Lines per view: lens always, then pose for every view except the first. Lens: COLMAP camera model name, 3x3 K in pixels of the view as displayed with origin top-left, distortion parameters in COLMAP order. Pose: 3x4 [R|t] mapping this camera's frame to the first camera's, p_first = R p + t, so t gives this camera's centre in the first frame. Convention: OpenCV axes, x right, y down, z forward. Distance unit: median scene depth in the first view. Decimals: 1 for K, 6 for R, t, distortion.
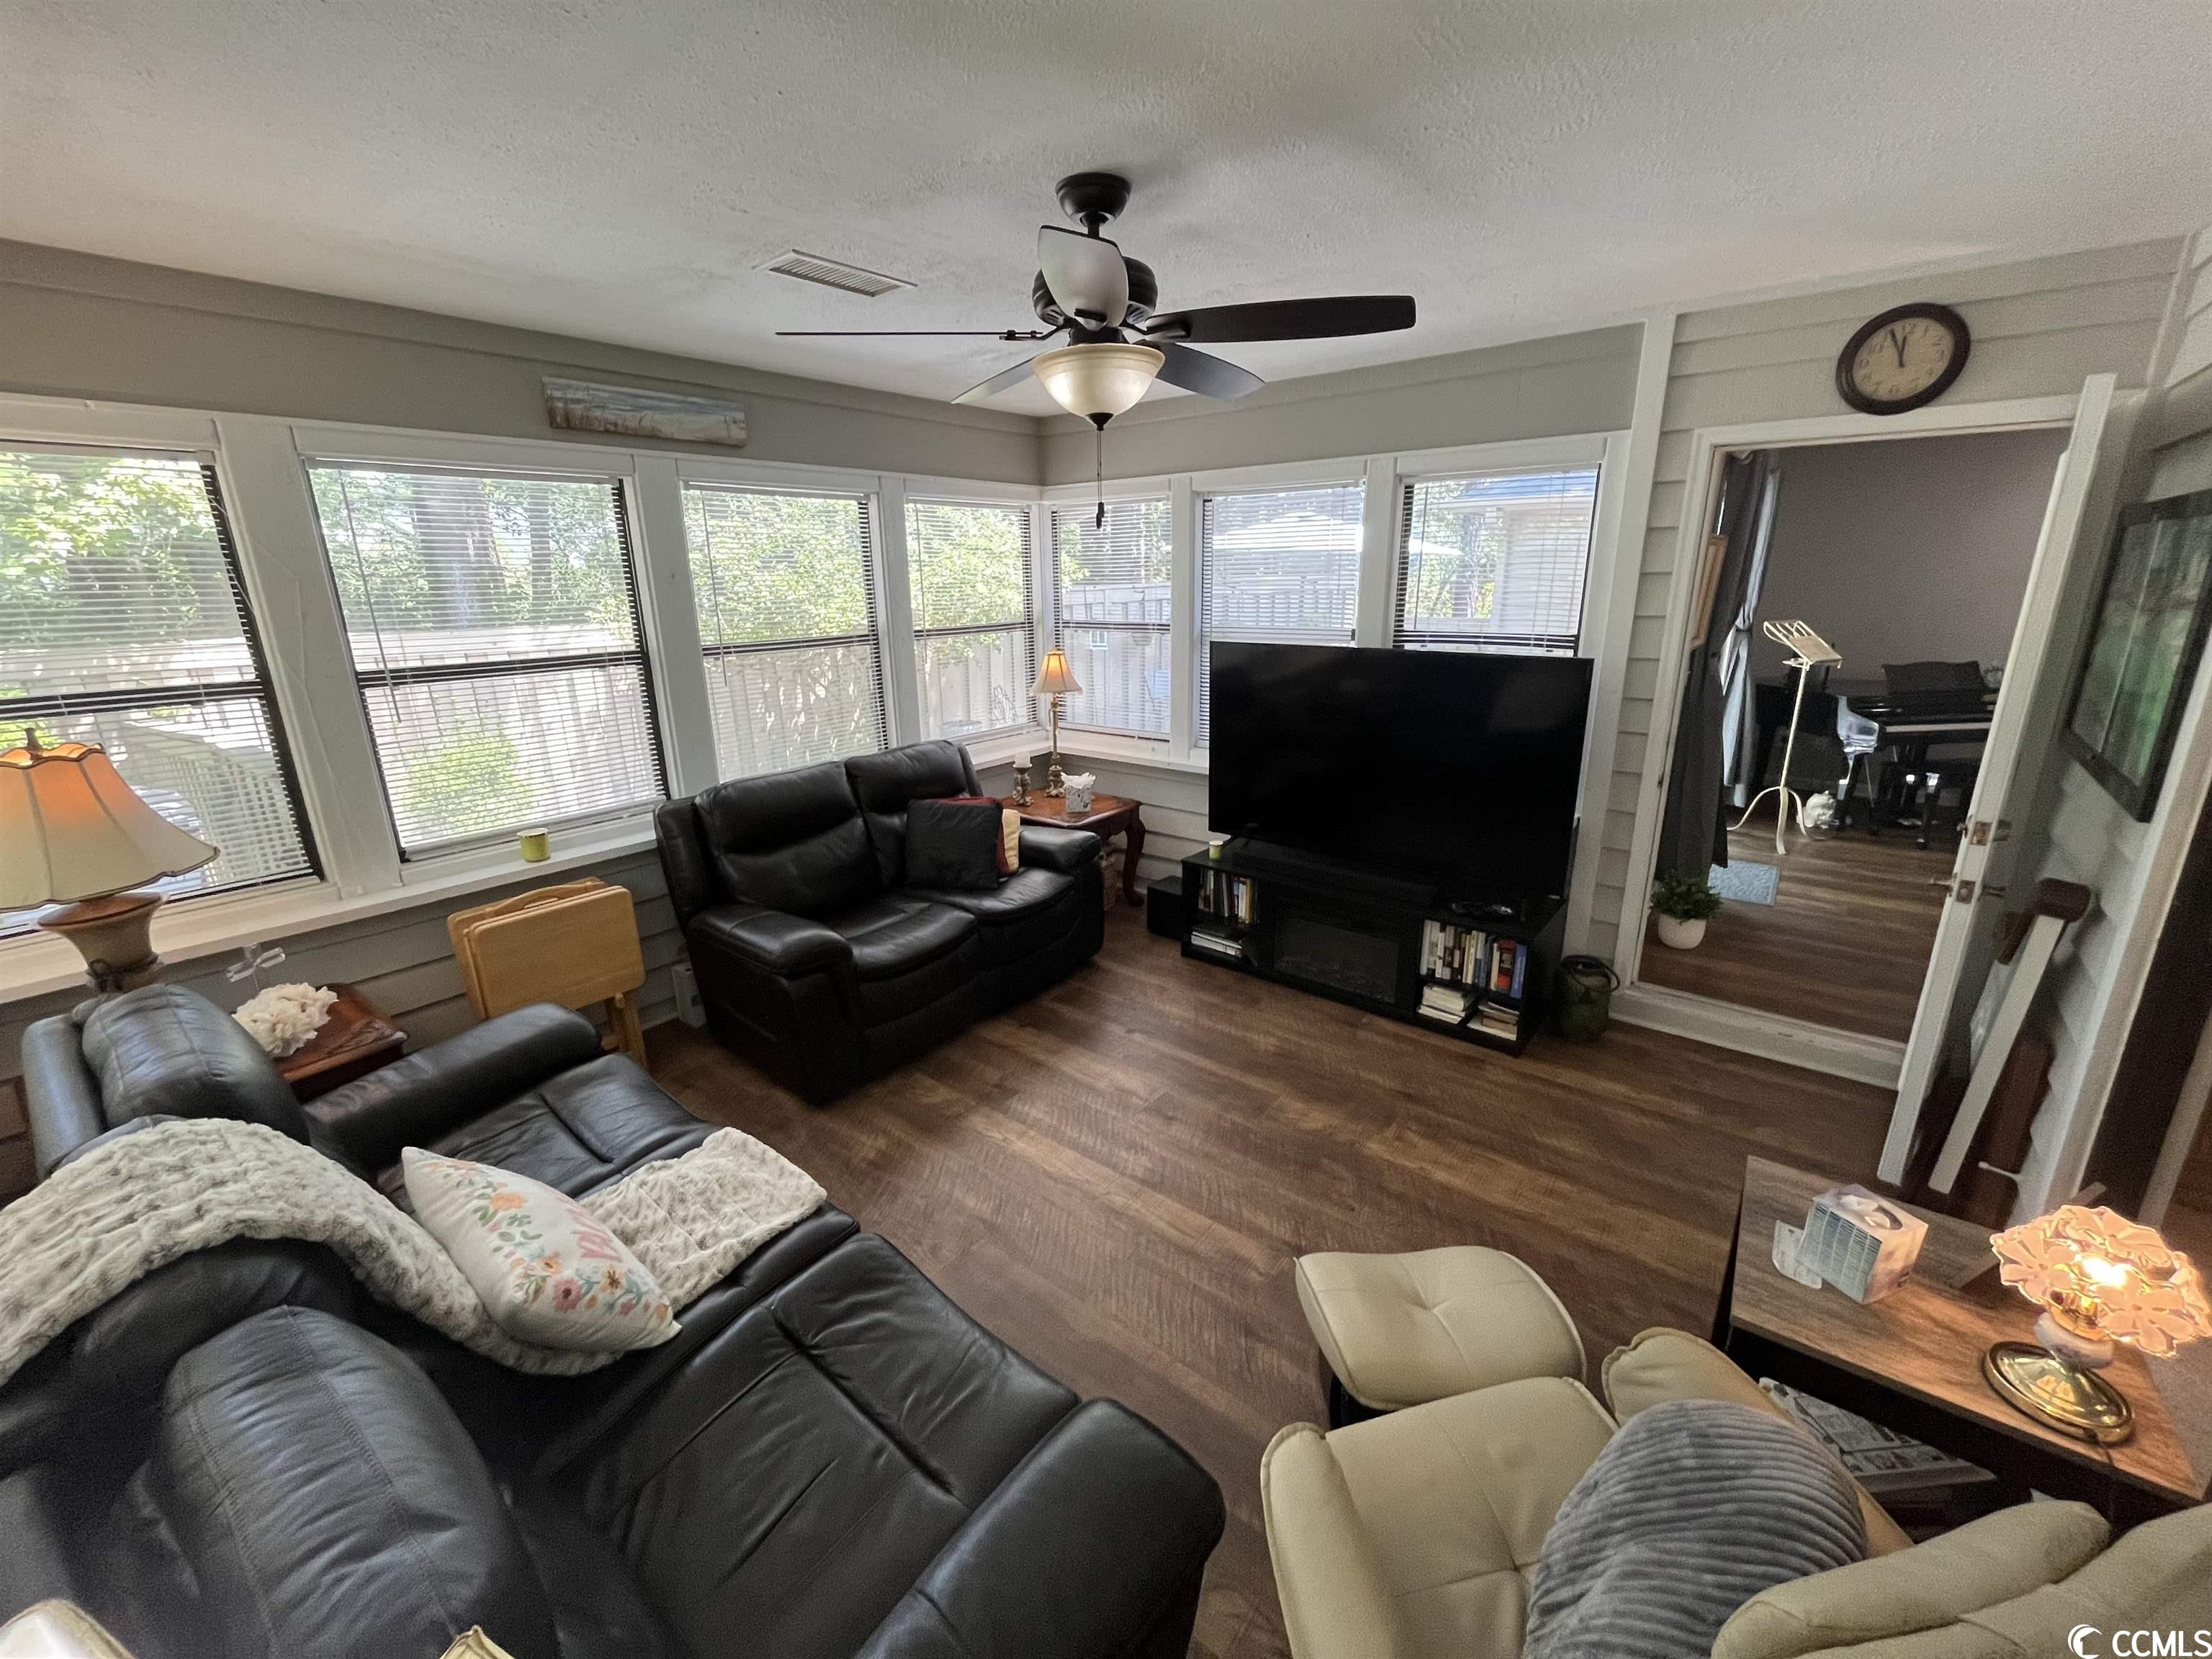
lens RADIAL K [[897.3, 0, 1100.2], [0, 897.3, 825.6], [0, 0, 1]] dist [0.001641, -0.000474]
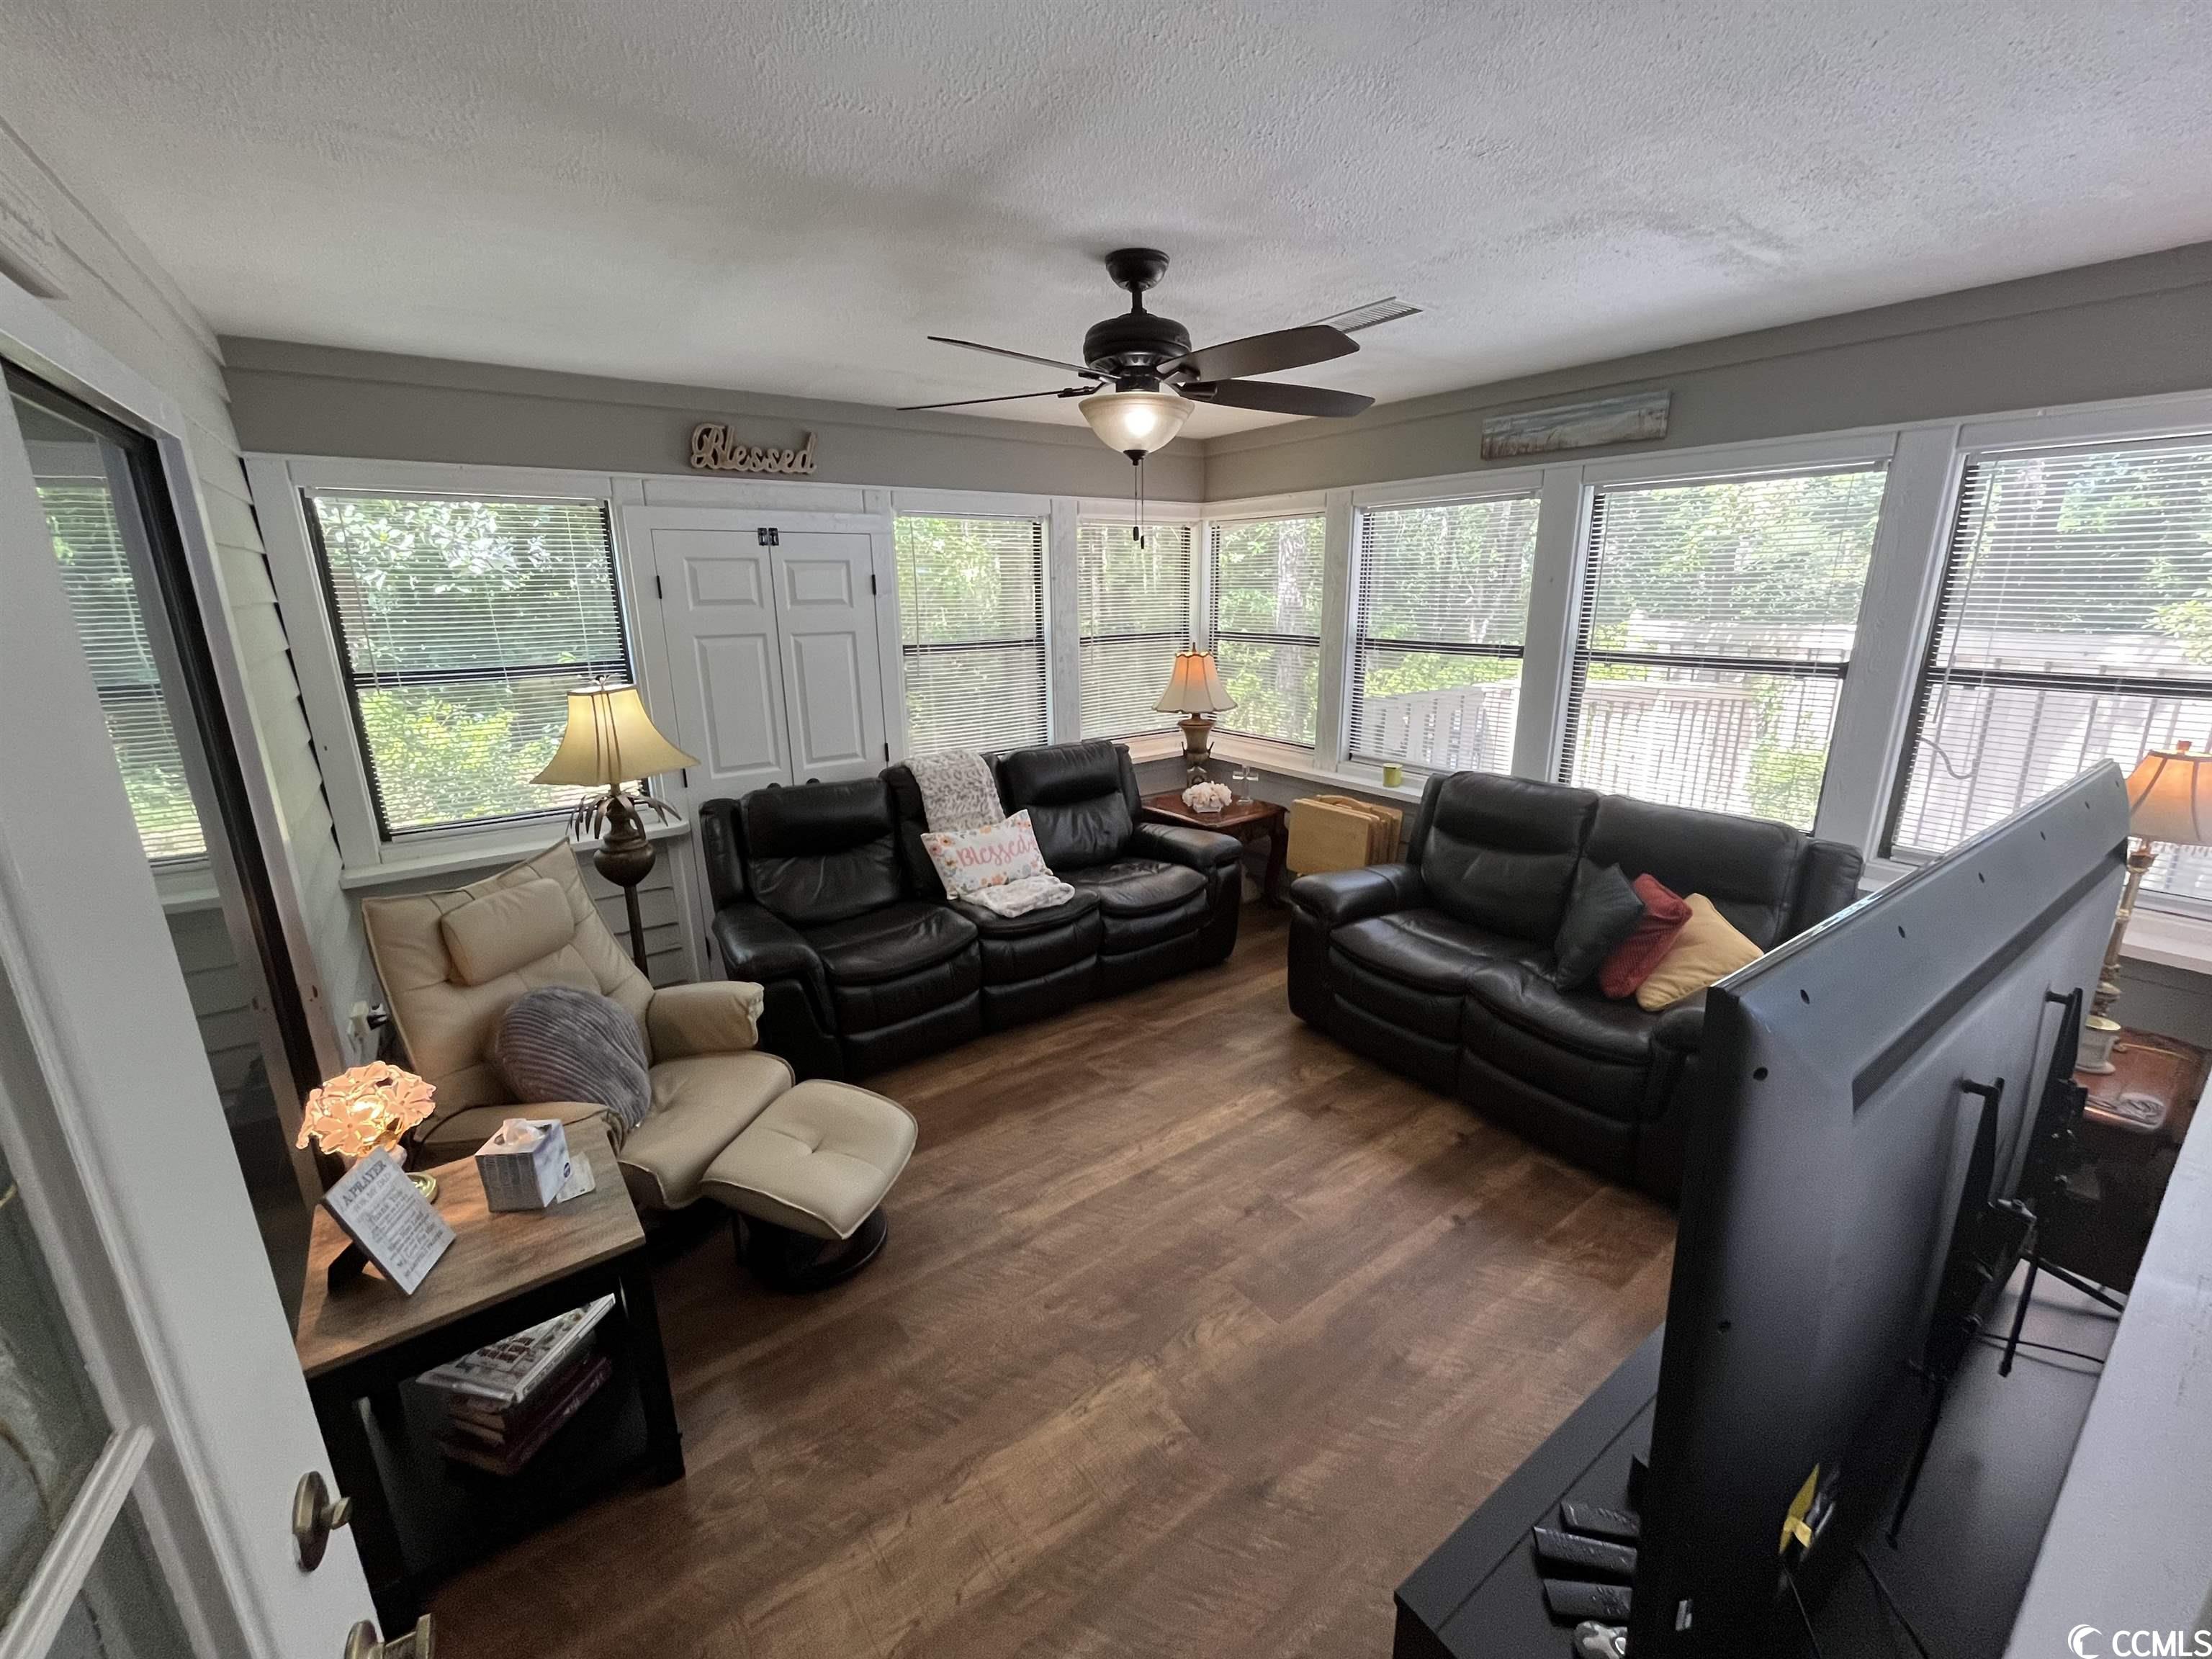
lens RADIAL K [[897.3, 0, 1101.3], [0, 897.3, 823.8], [0, 0, 1]] dist [0.001641, -0.000474]
pose [[-0.268168, 0.266796, -0.925692, 0.793368], [-0.249895, 0.908733, 0.334302, -0.262143], [0.930397, 0.320974, -0.177022, 0.867645]]
